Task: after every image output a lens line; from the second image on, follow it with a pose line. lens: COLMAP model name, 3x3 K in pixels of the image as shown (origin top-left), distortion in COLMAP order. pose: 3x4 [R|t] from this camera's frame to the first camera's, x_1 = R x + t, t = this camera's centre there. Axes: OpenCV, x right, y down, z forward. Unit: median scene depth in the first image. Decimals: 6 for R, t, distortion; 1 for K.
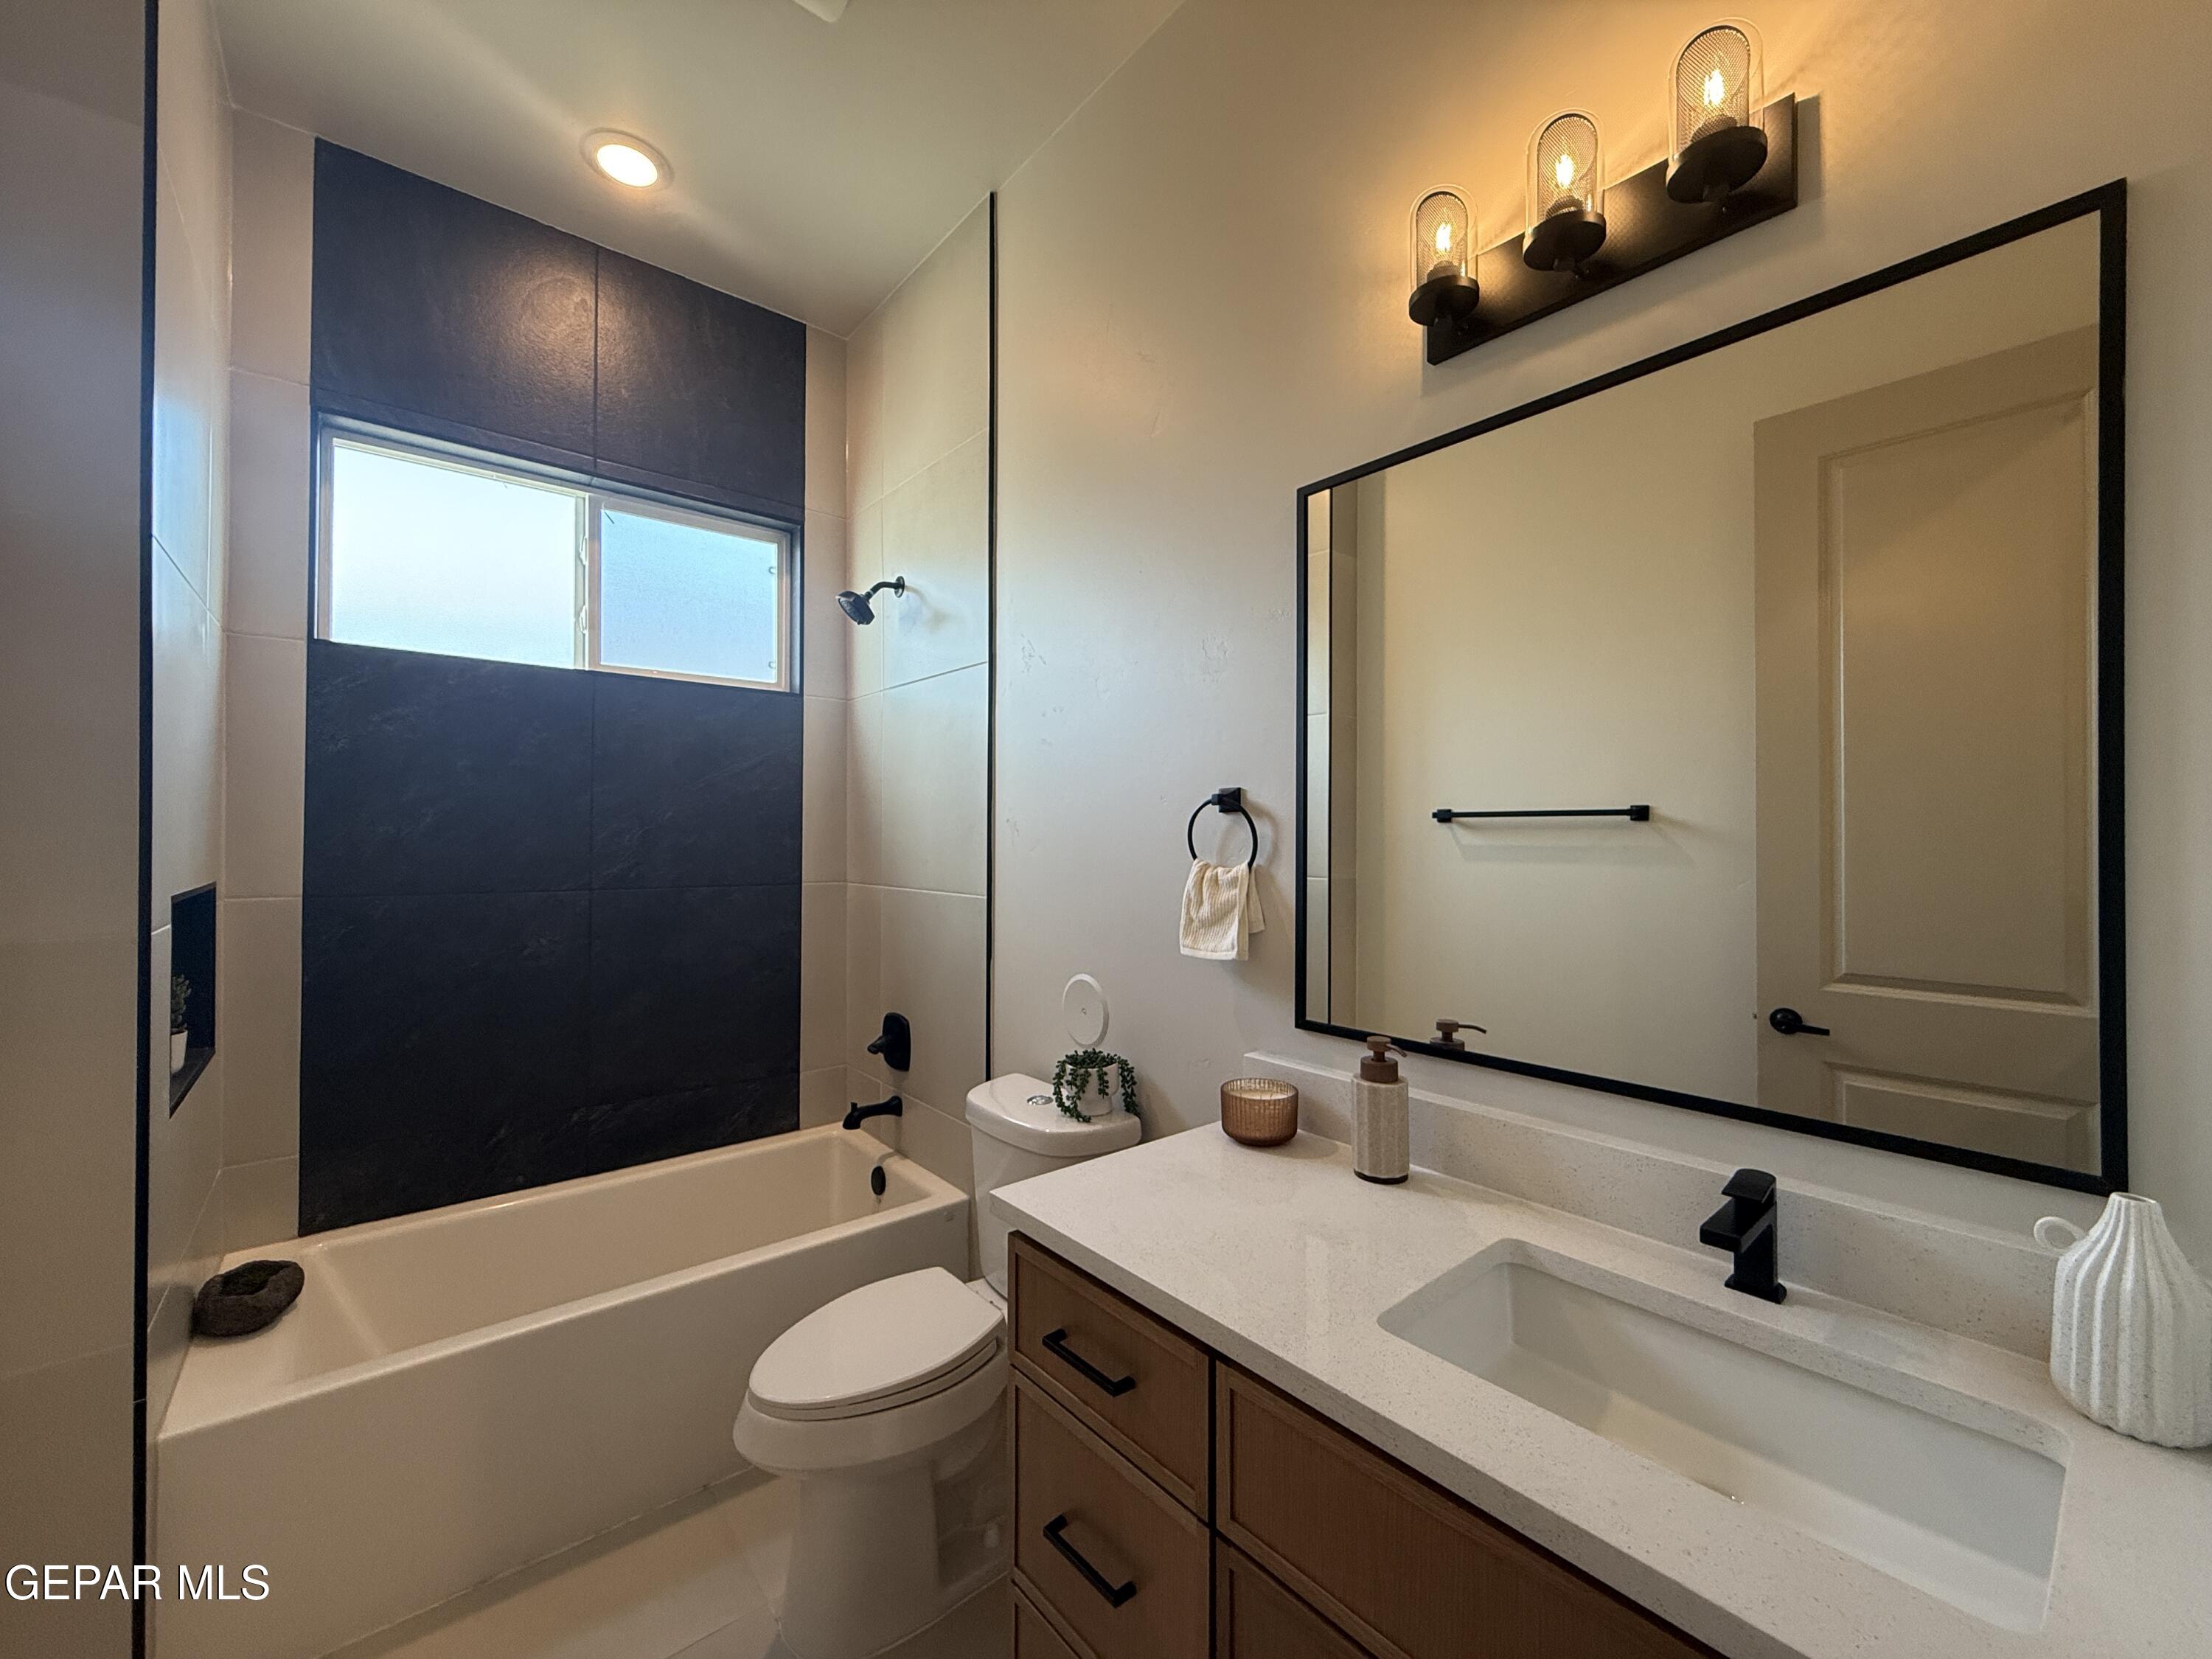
lens RADIAL K [[880.7, 0, 1101.6], [0, 880.7, 828.7], [0, 0, 1]] dist [0.000819, 0.000076]
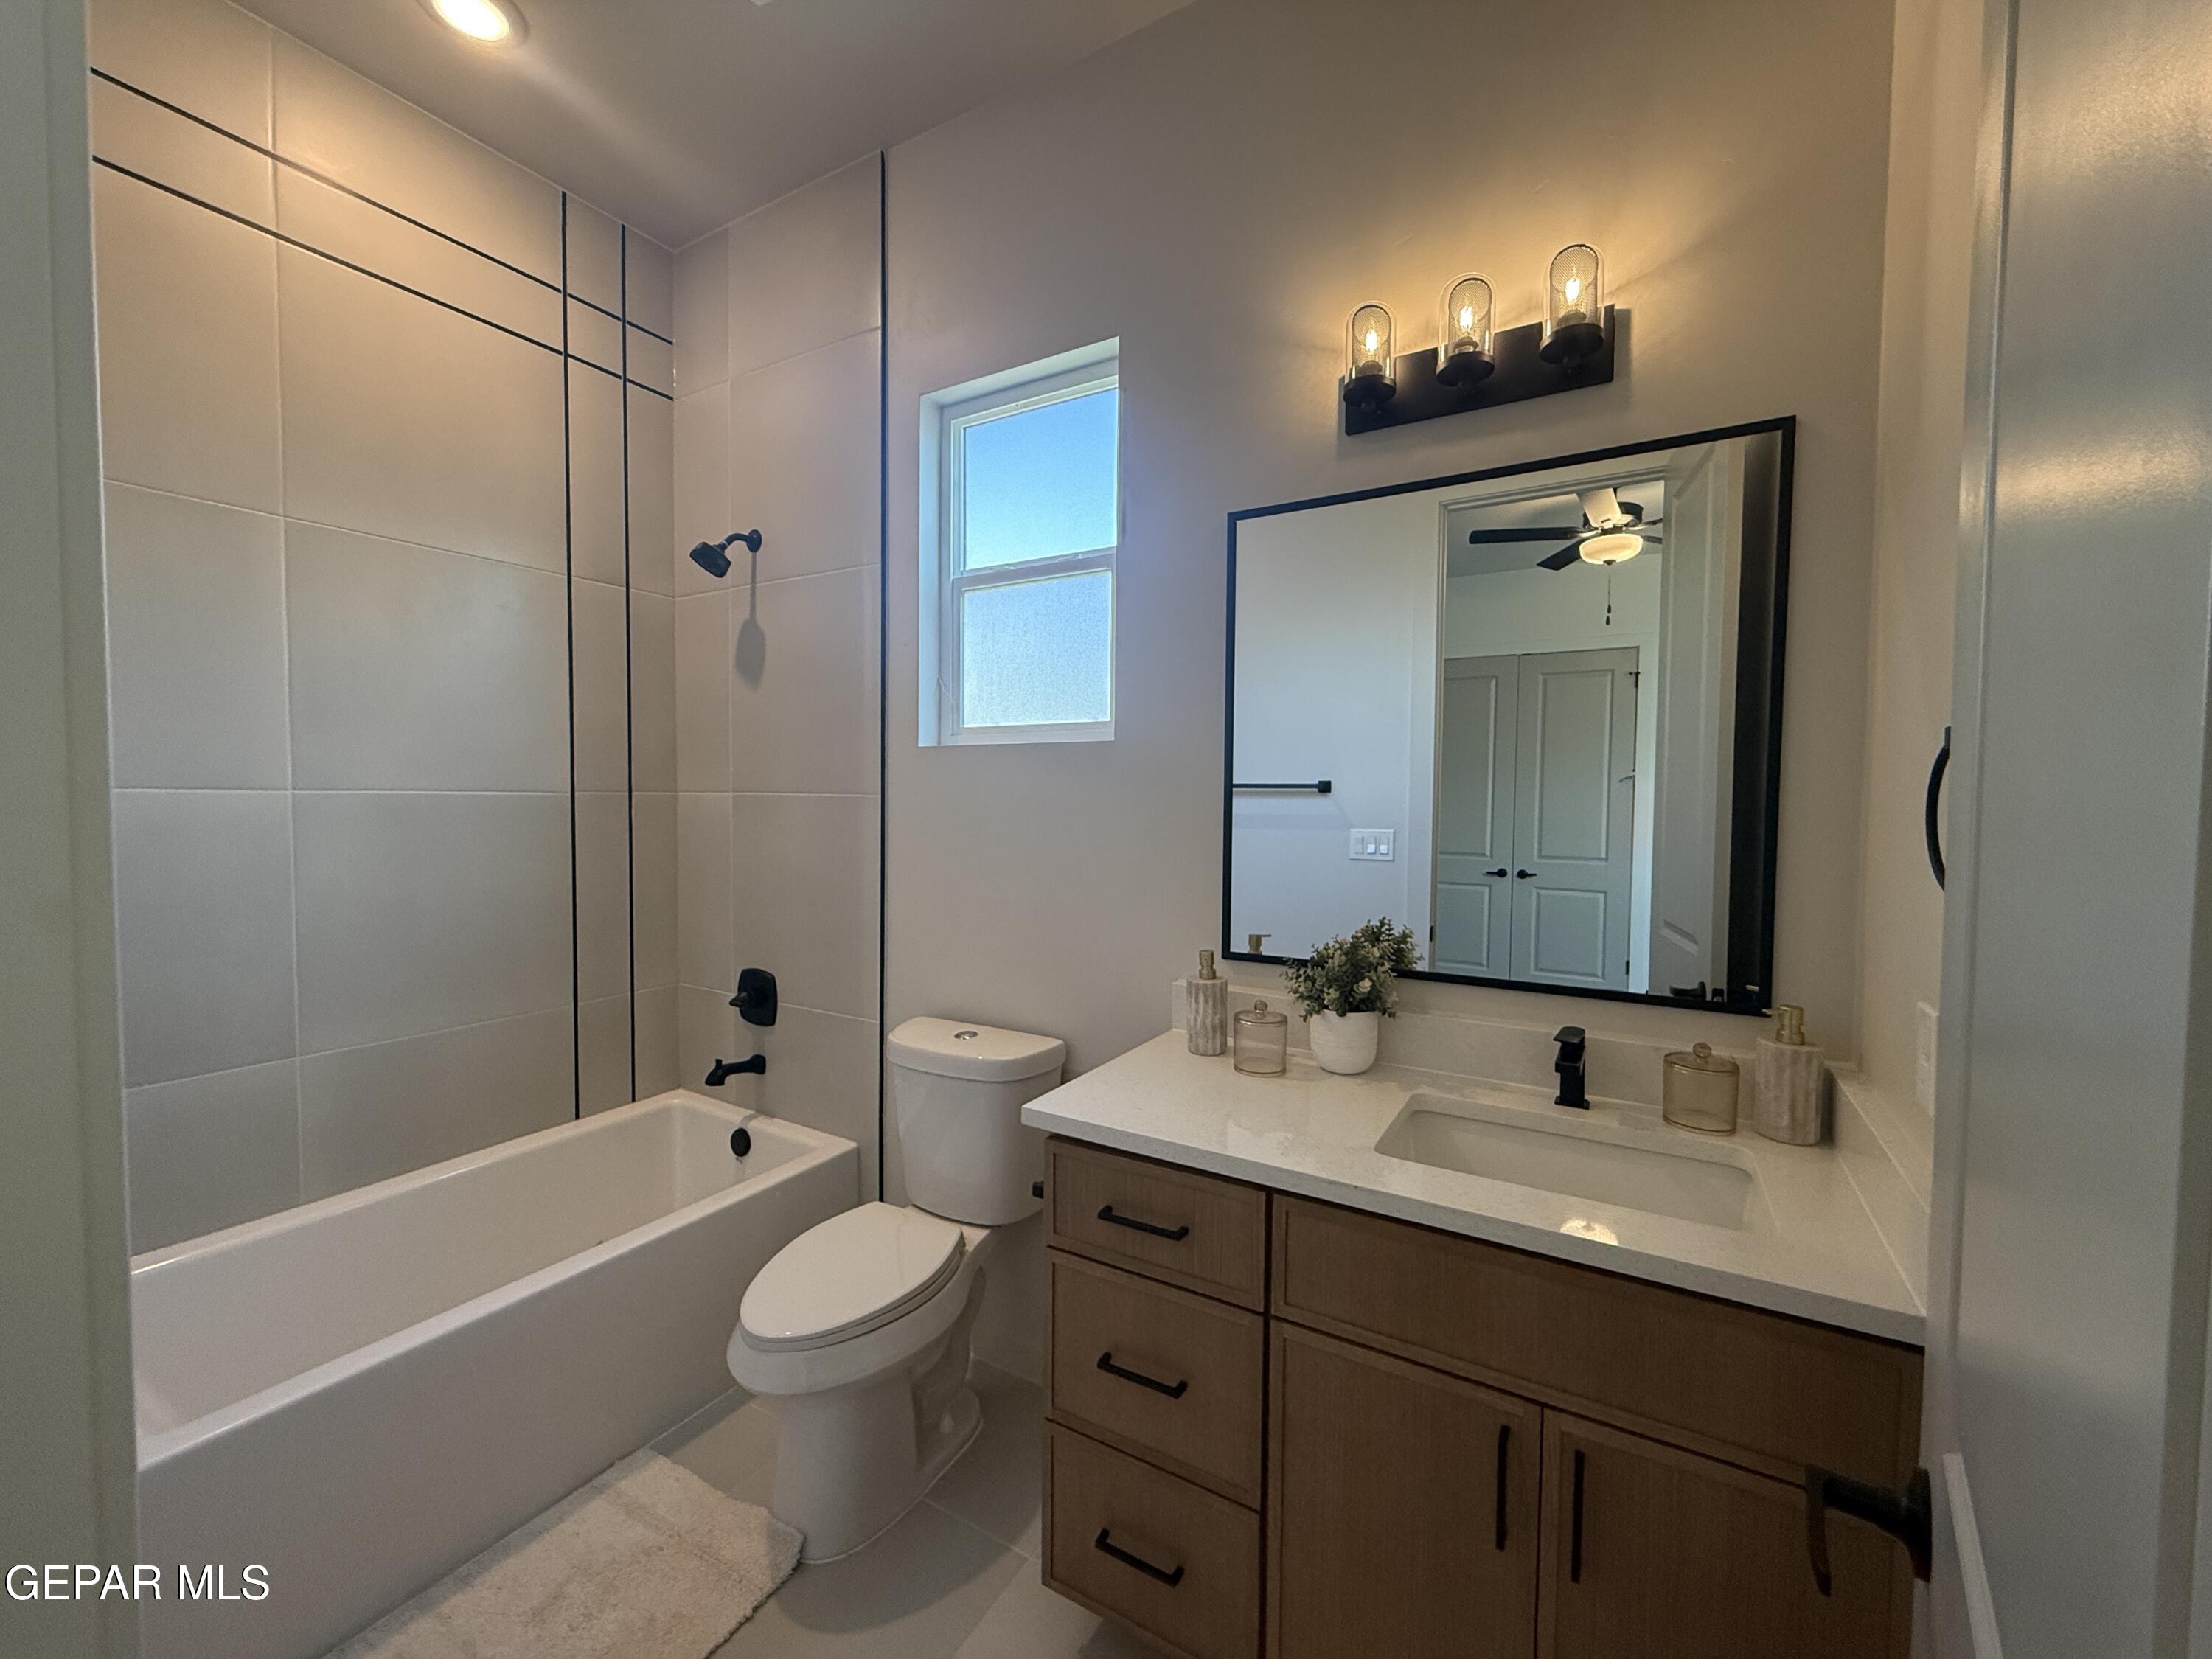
lens RADIAL K [[880.1, 0, 1090.7], [0, 880.1, 832.4], [0, 0, 1]] dist [0.000668, -0.000080]
pose [[0.944091, 0.002469, 0.329675, -0.361783], [-0.016623, 0.999057, 0.040120, 0.003645], [-0.329265, -0.043357, 0.943242, -0.095828]]
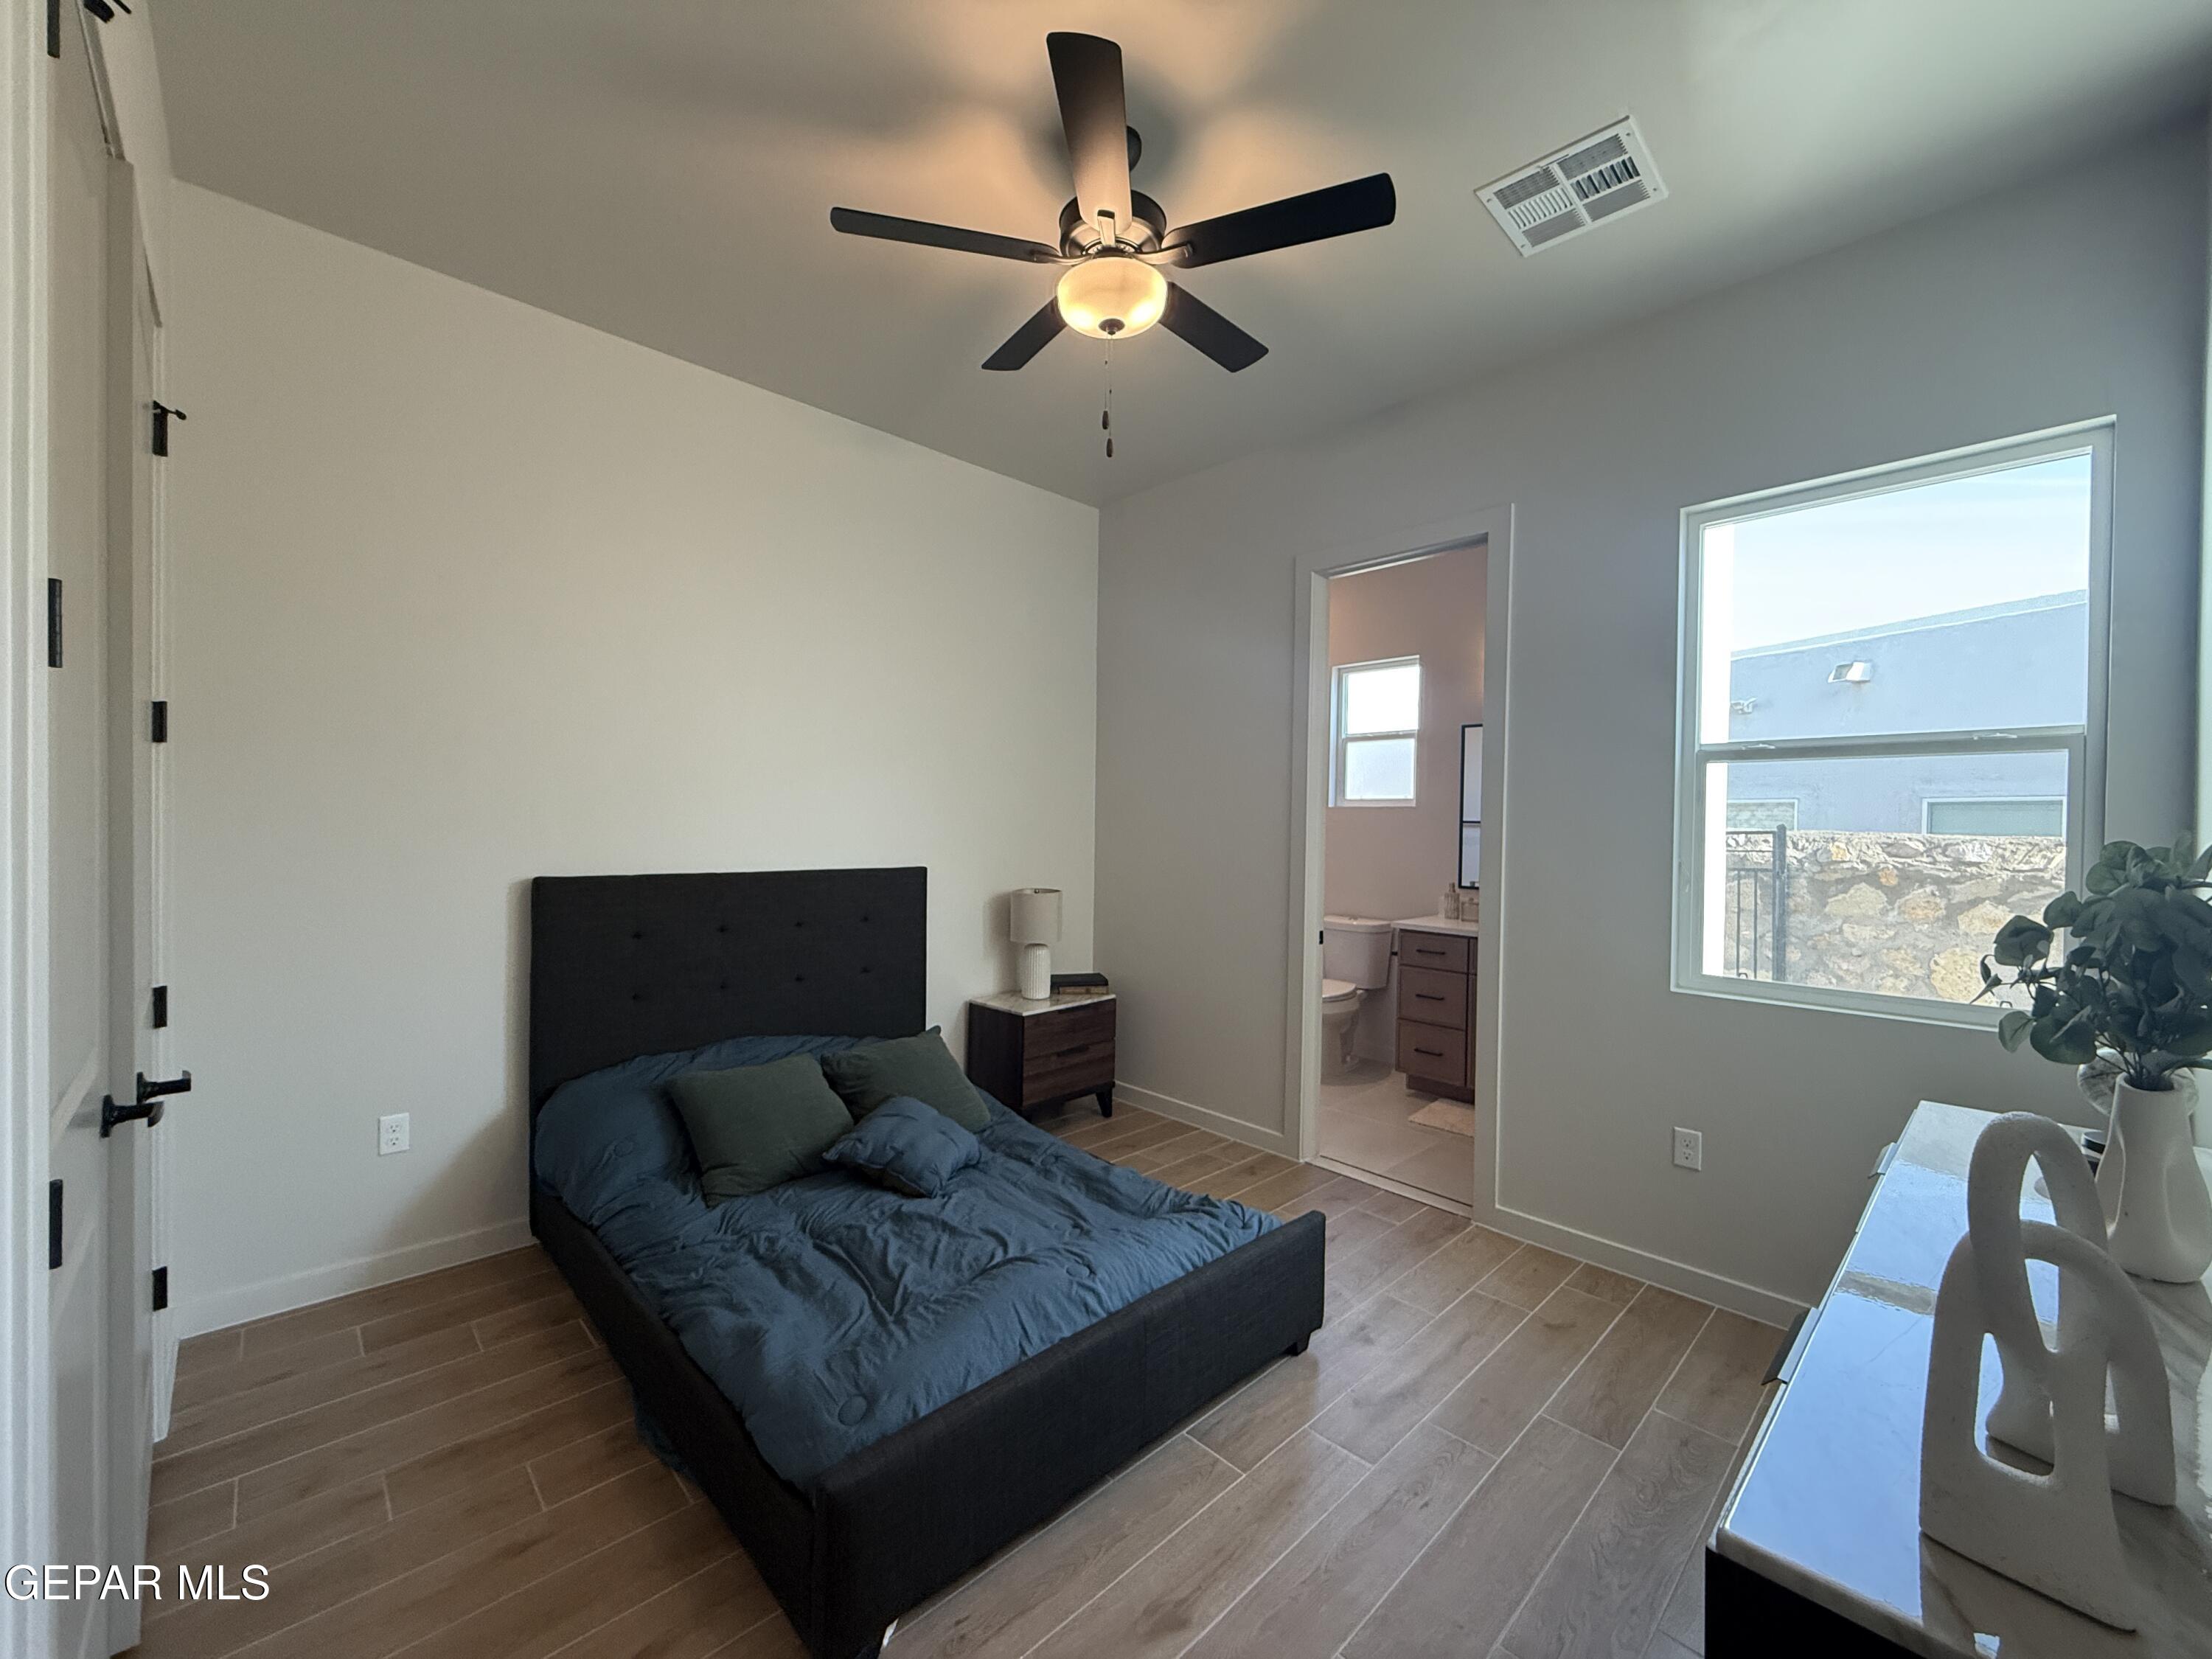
lens RADIAL K [[880.1, 0, 1090.7], [0, 880.1, 832.4], [0, 0, 1]] dist [0.000668, -0.000080]
pose [[0.998026, 0.022110, 0.058785, -1.425114], [-0.023081, 0.999607, 0.015896, -0.007875], [-0.058411, -0.017221, 0.998144, -2.355489]]
